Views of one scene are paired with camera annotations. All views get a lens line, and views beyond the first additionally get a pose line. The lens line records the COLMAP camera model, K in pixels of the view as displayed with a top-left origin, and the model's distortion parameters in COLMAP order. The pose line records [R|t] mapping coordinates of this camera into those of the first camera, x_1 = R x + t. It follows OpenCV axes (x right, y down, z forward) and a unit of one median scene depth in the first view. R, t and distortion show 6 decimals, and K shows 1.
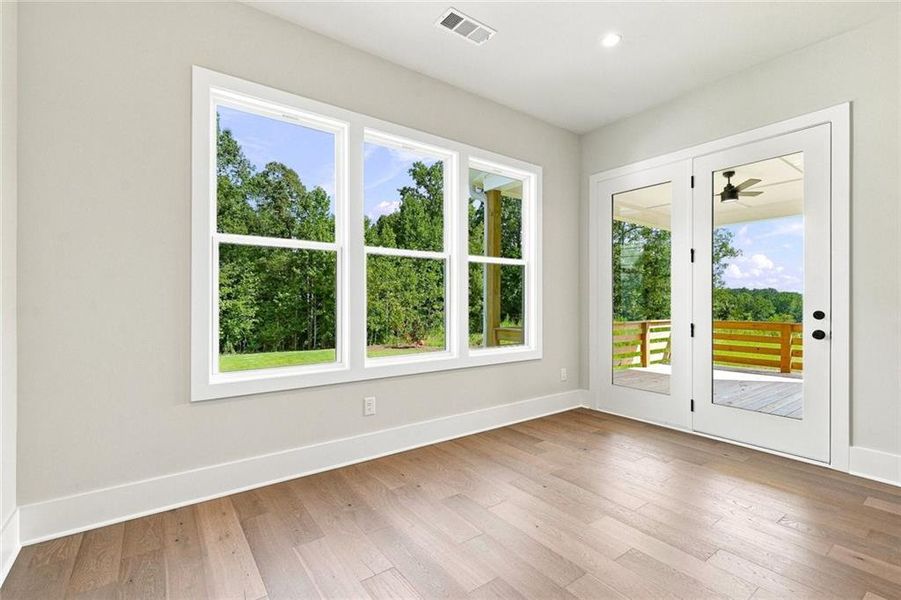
lens RADIAL K [[411.1, 0, 447.0], [0, 411.1, 306.3], [0, 0, 1]] dist [0.012046, -0.000506]
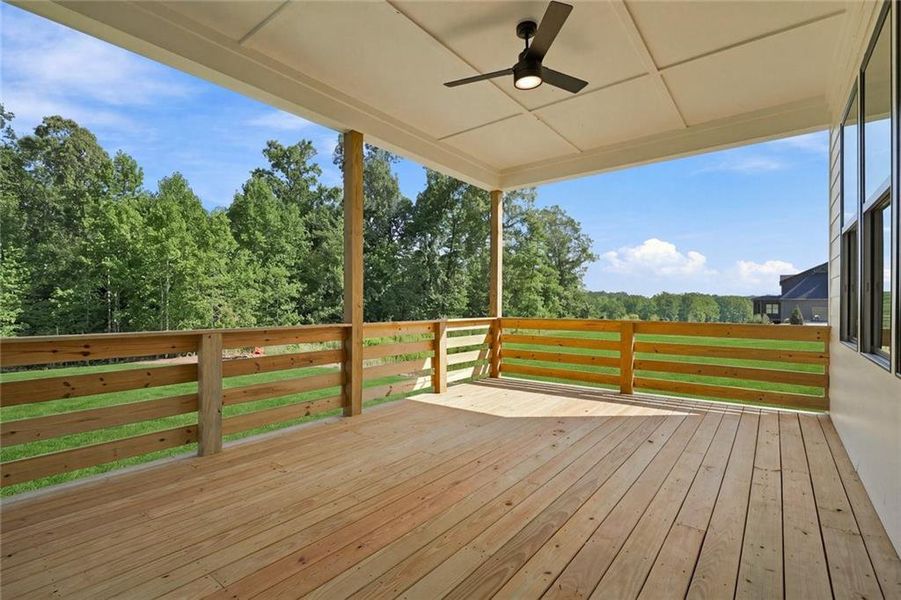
lens RADIAL K [[411.1, 0, 447.0], [0, 411.1, 306.3], [0, 0, 1]] dist [0.012046, -0.000506]
pose [[0.966382, -0.003133, 0.257092, 0.075011], [0.004490, 0.999979, -0.004692, 0.004149], [-0.257072, 0.005689, 0.966375, 0.088102]]
